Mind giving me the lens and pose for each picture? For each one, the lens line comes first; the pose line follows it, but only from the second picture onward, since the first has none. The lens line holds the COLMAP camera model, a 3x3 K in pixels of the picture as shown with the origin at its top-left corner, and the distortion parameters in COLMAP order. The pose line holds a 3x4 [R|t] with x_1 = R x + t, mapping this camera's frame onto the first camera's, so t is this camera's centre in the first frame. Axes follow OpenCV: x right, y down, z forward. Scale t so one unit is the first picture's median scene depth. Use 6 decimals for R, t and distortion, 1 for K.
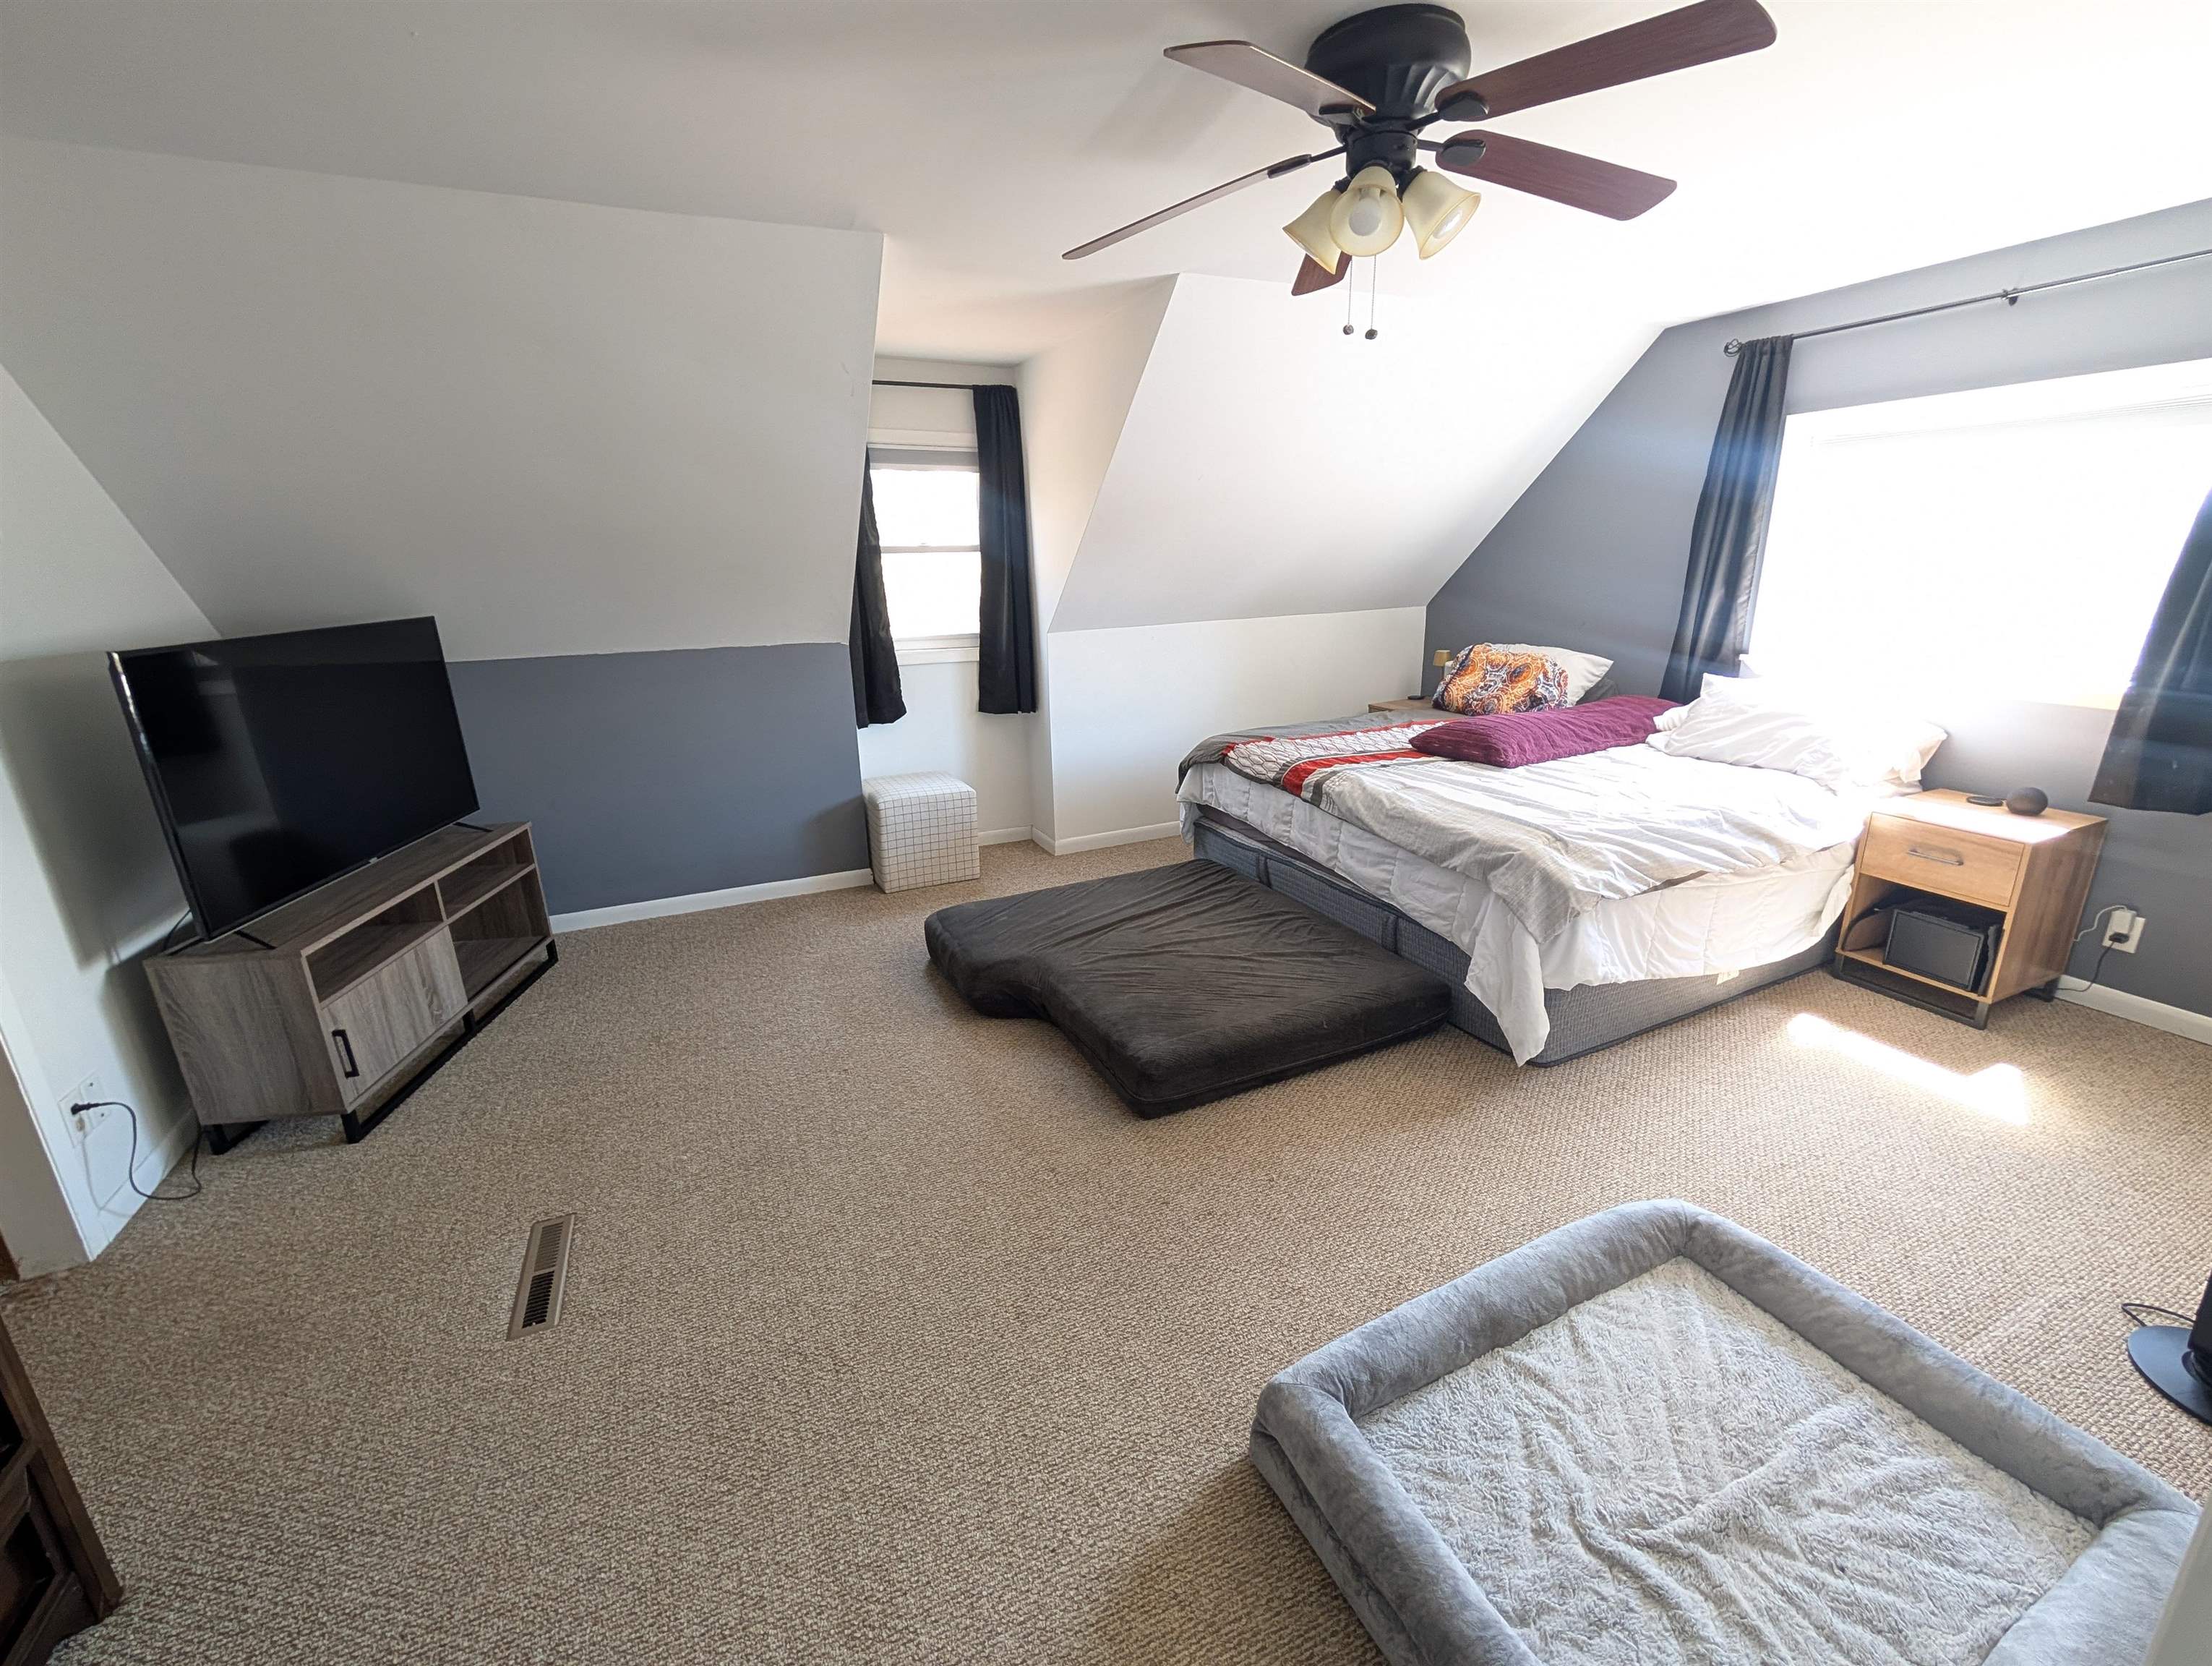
lens RADIAL K [[928.7, 0, 1114.1], [0, 928.7, 827.5], [0, 0, 1]] dist [0.000855, 0.000106]
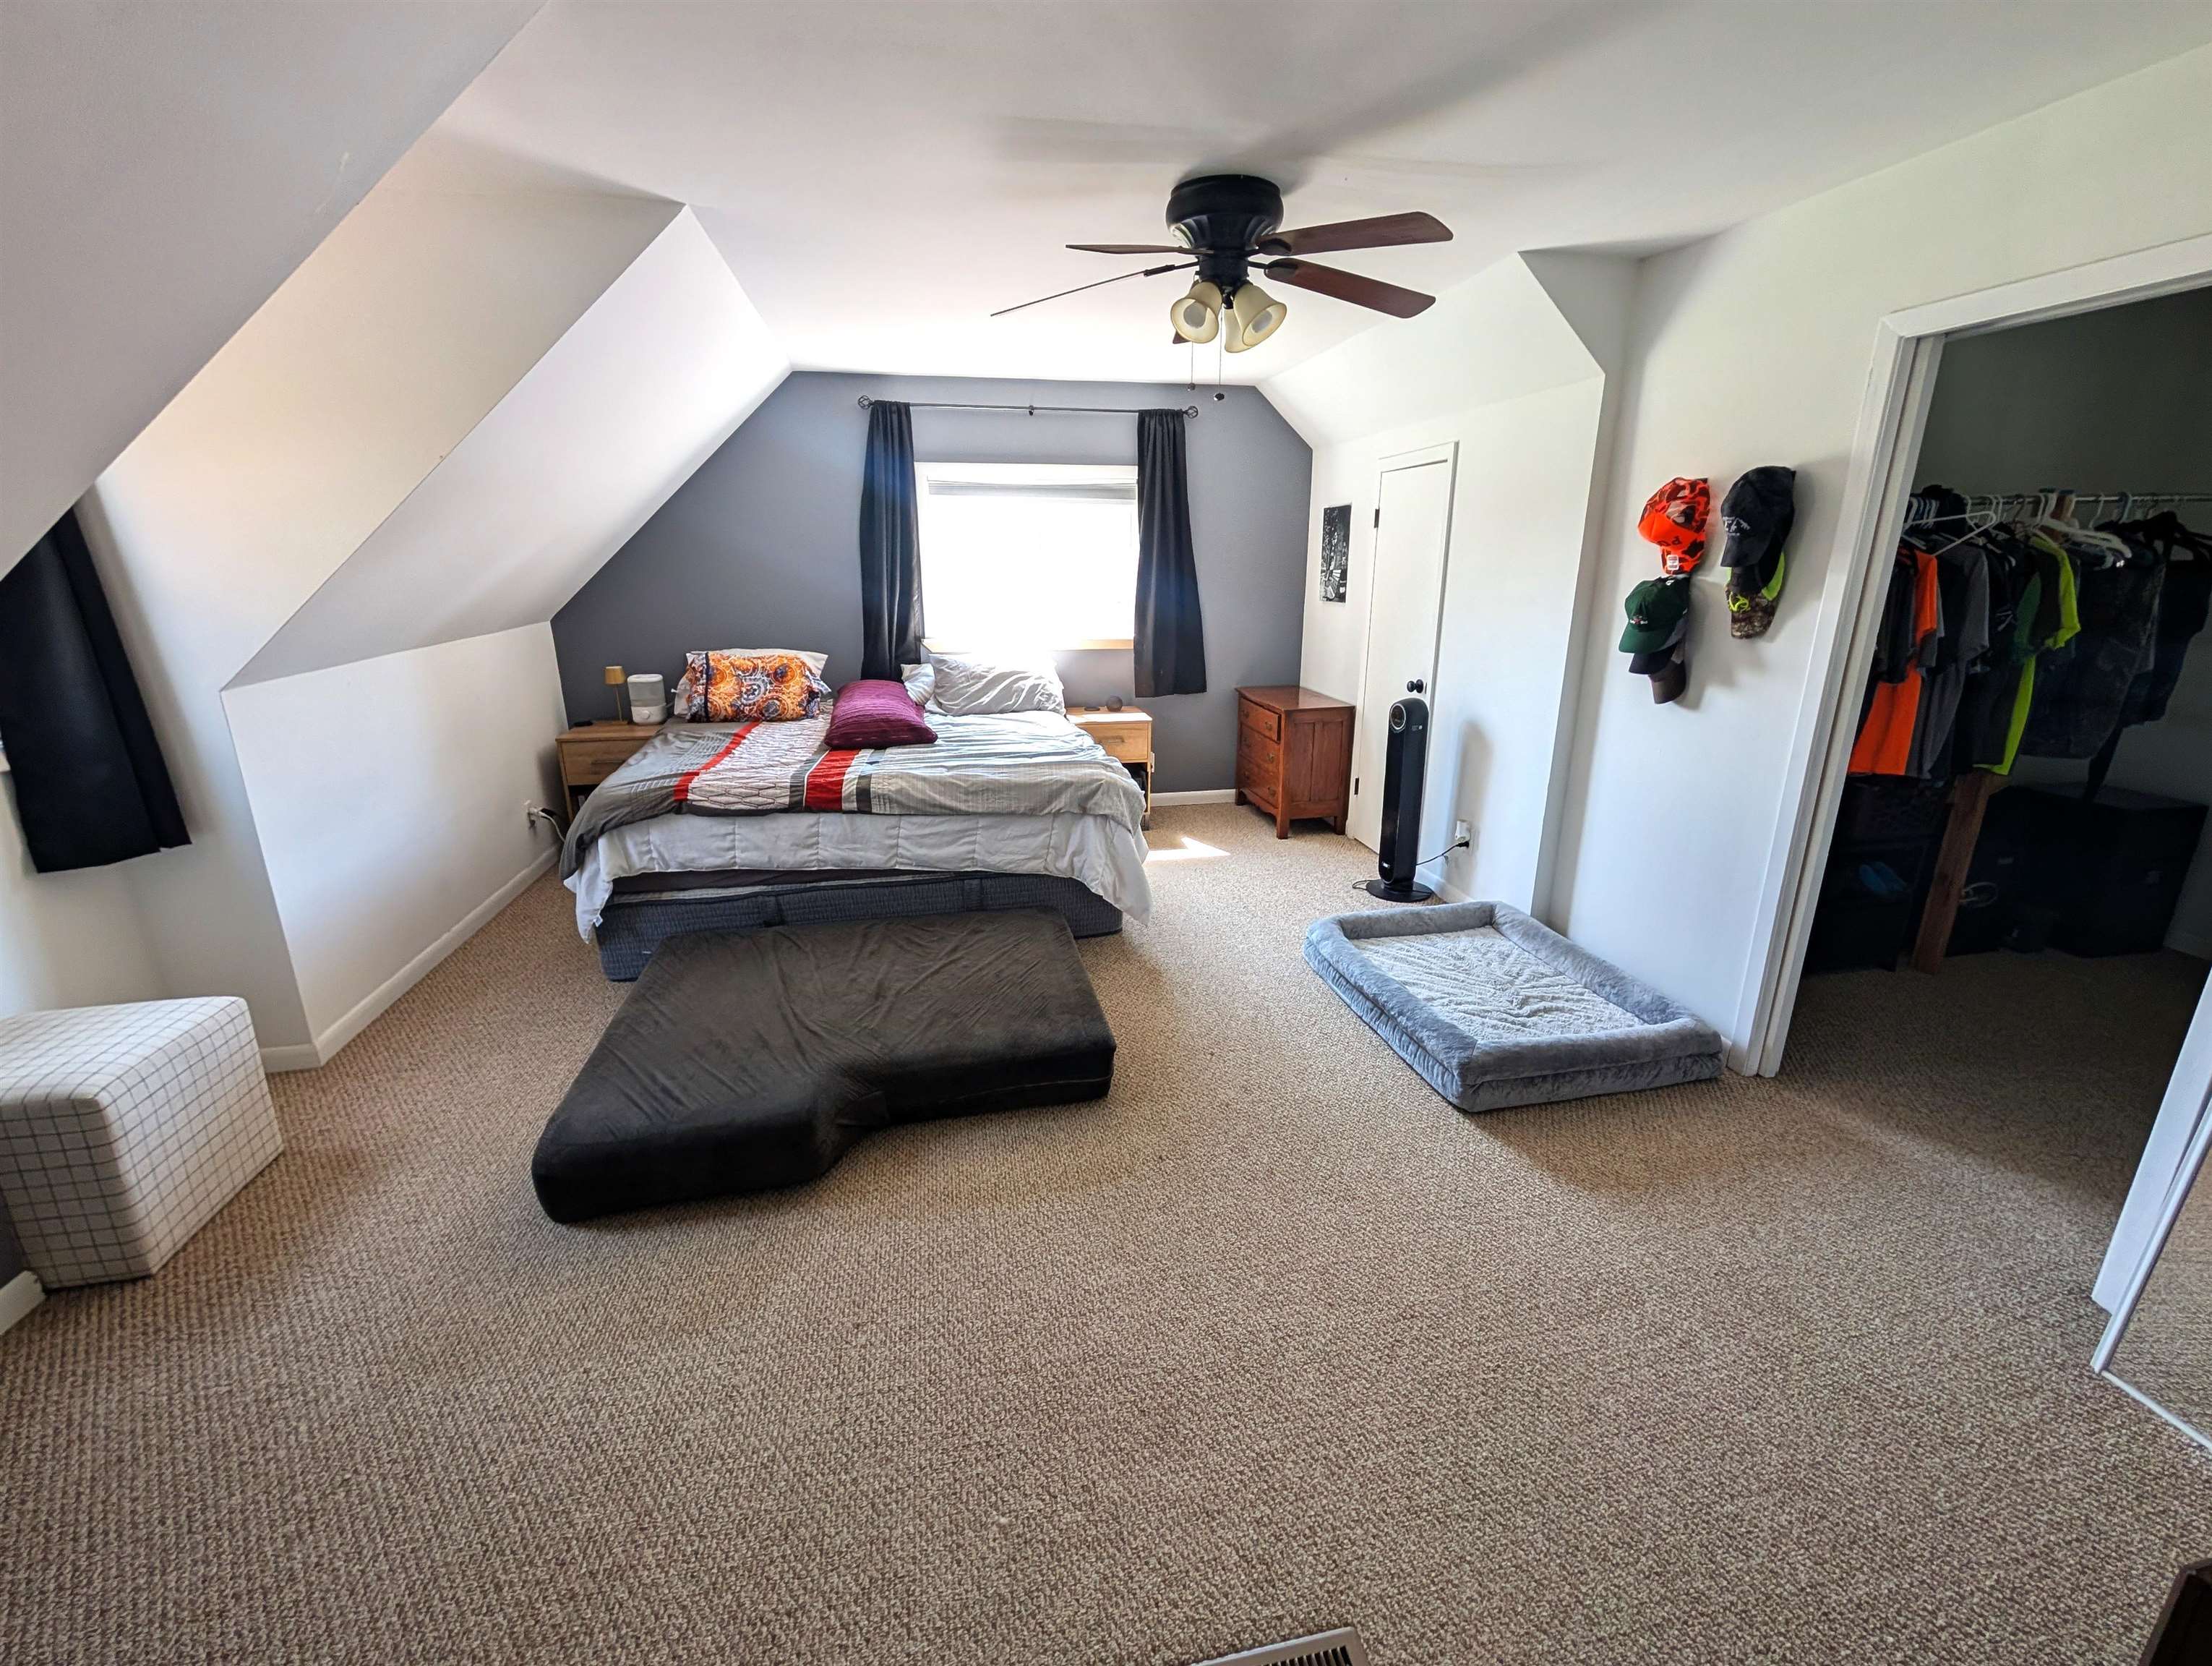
lens RADIAL K [[928.7, 0, 1113.4], [0, 928.7, 826.3], [0, 0, 1]] dist [0.000855, 0.000106]
pose [[0.230739, -0.253620, 0.939381, -0.642124], [0.269767, 0.944260, 0.188675, -0.122838], [-0.934872, 0.209880, 0.286296, 0.468605]]
